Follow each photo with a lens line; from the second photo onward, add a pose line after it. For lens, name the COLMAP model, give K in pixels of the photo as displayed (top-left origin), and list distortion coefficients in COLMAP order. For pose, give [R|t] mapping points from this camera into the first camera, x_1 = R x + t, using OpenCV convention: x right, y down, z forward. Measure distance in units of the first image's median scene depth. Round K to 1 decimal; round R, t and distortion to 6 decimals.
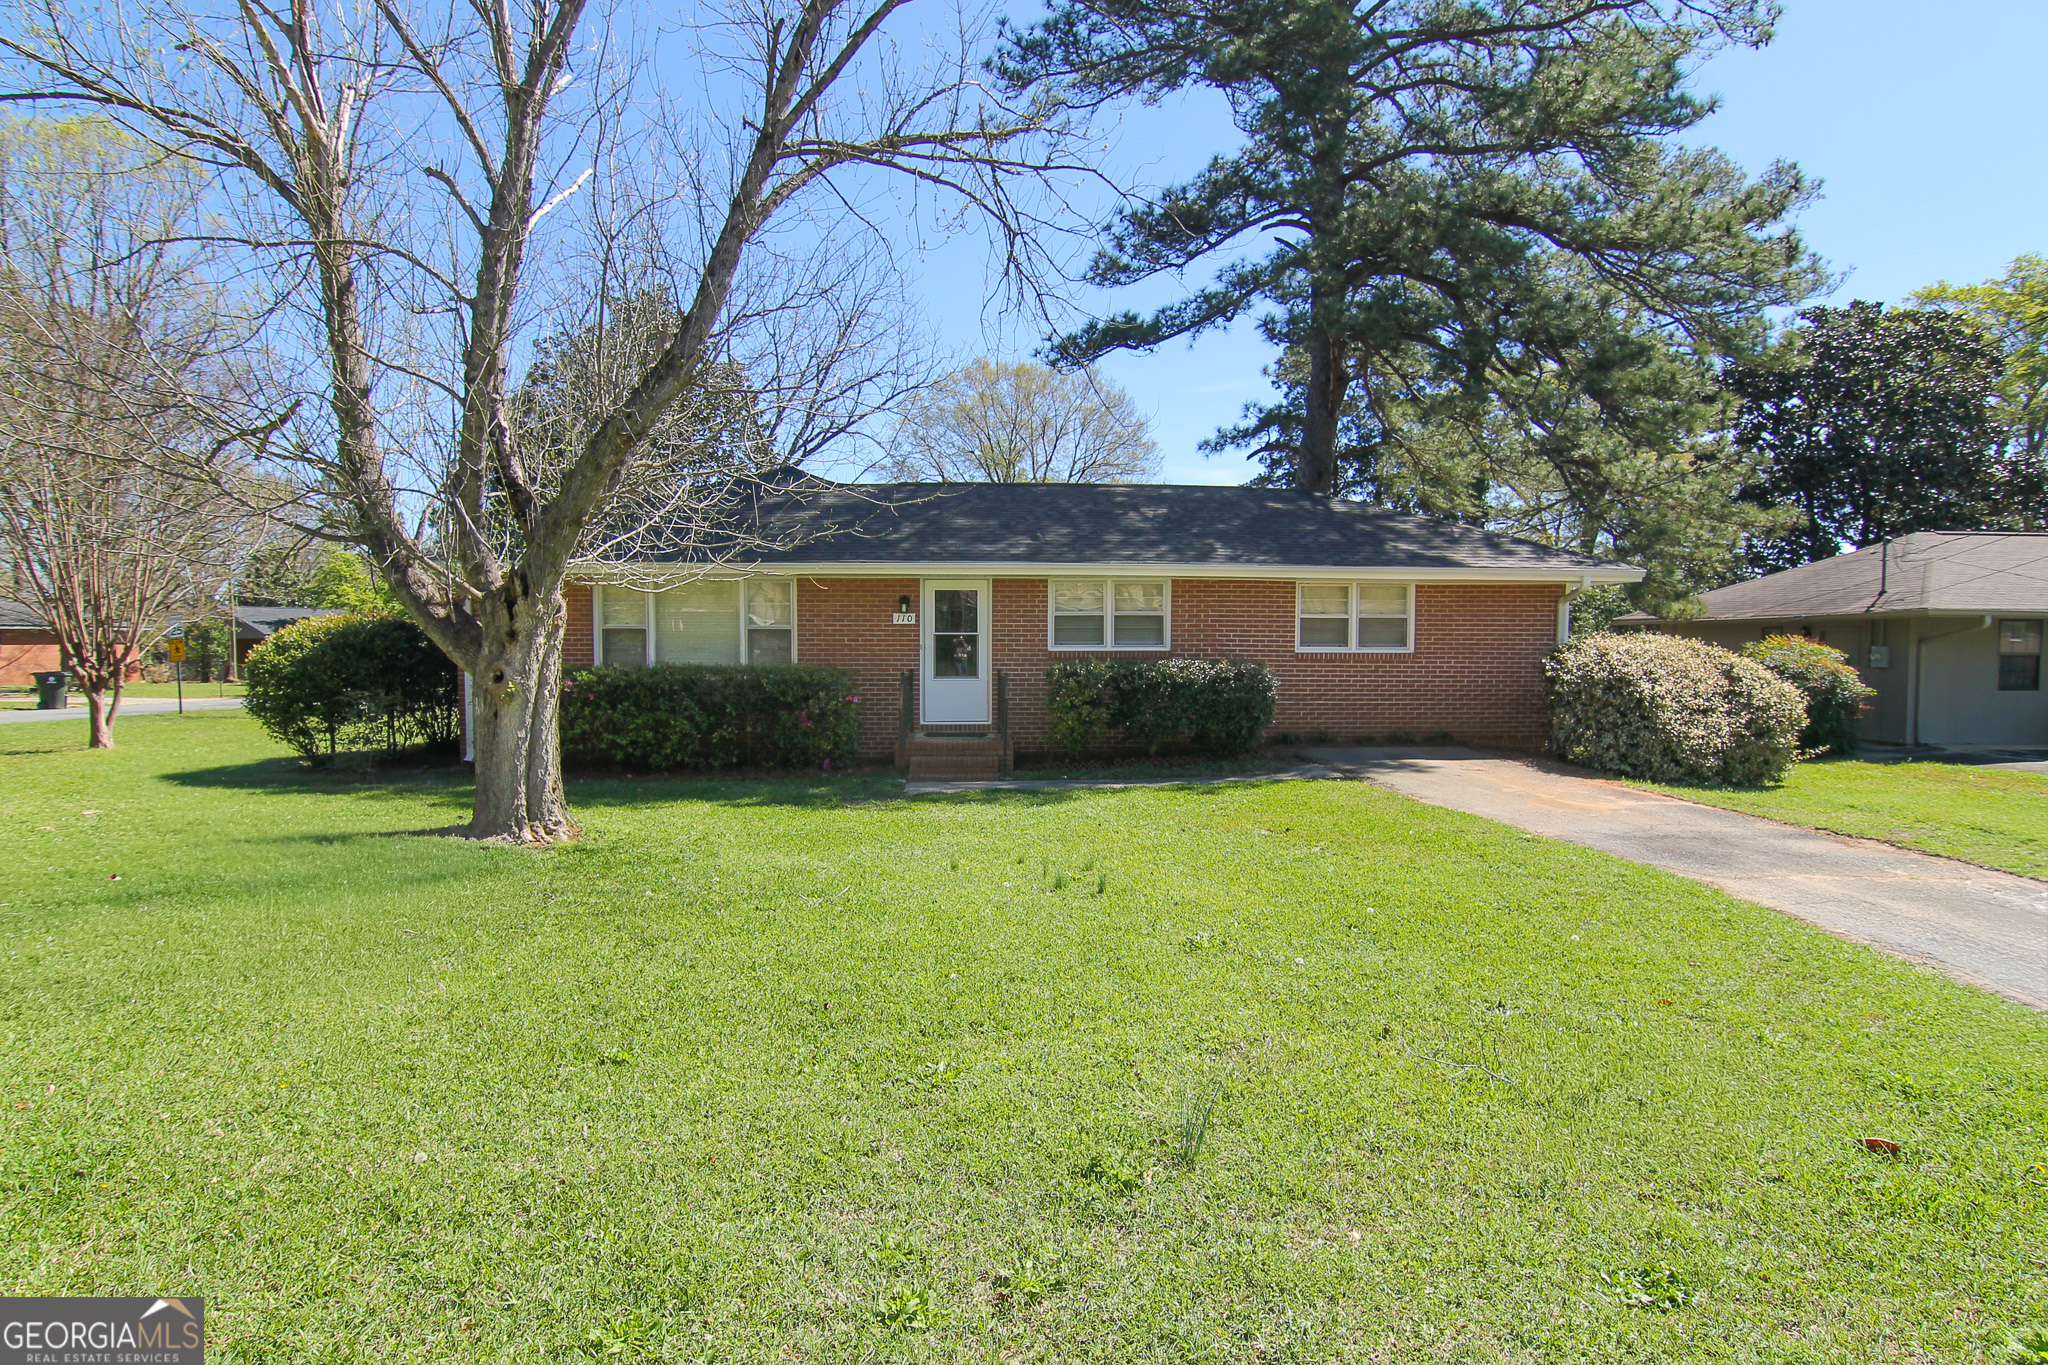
lens RADIAL K [[1052.4, 0, 1024.2], [0, 1052.4, 672.6], [0, 0, 1]] dist [-0.020679, -0.000124]
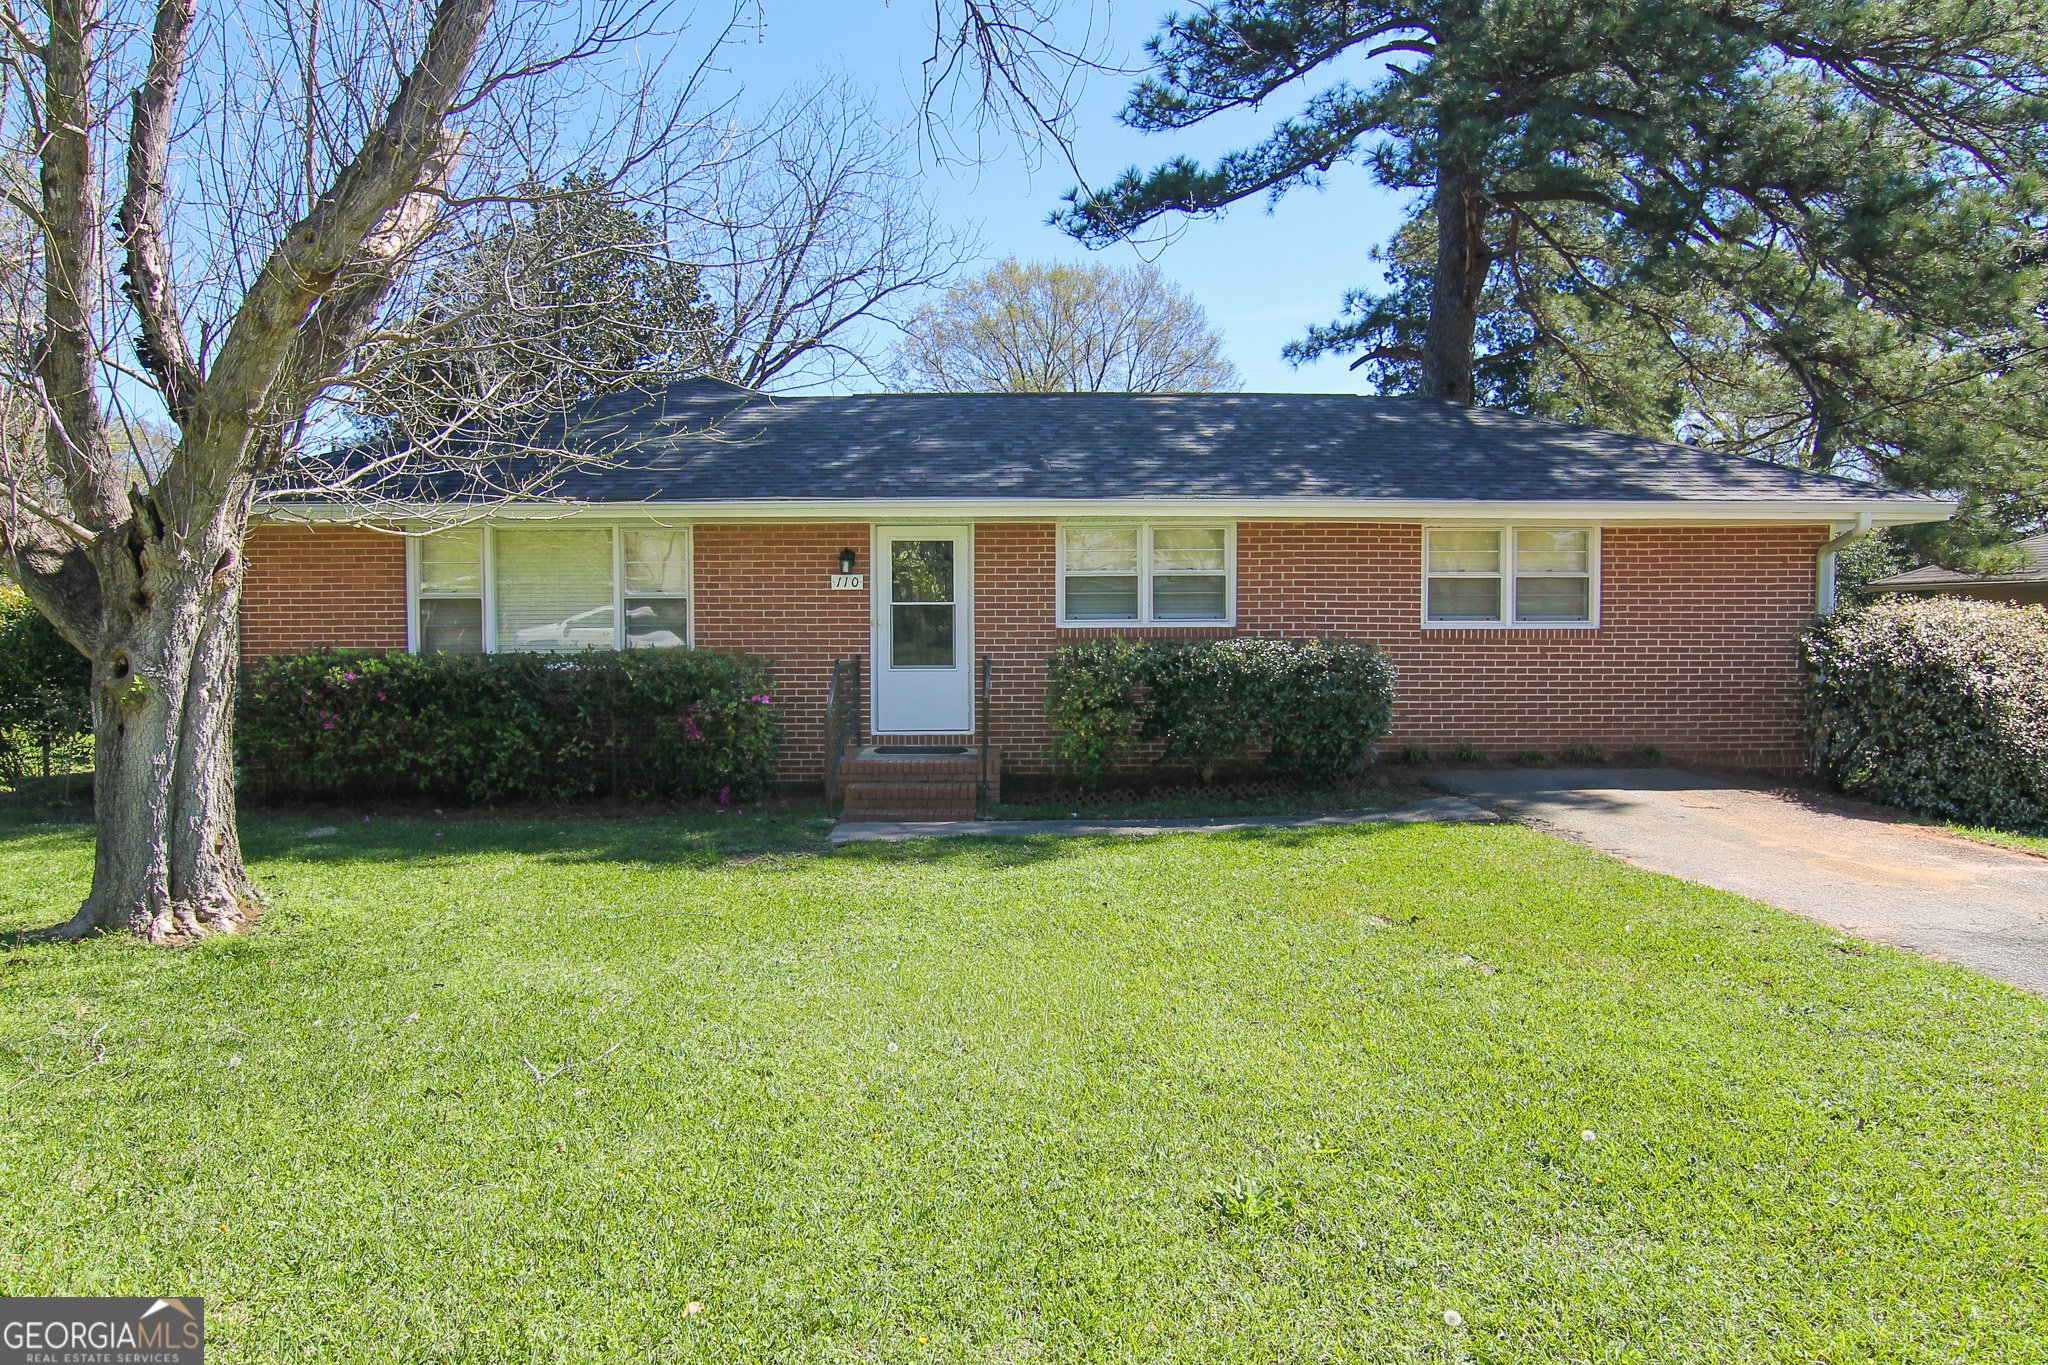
lens RADIAL K [[1223.6, 0, 1023.6], [0, 1223.6, 652.2], [0, 0, 1]] dist [-0.002202, -0.026747]
pose [[0.998363, -0.003401, -0.057093, 0.047569], [0.002973, 0.999967, -0.007587, 0.001200], [0.057117, 0.007405, 0.998340, 0.201030]]
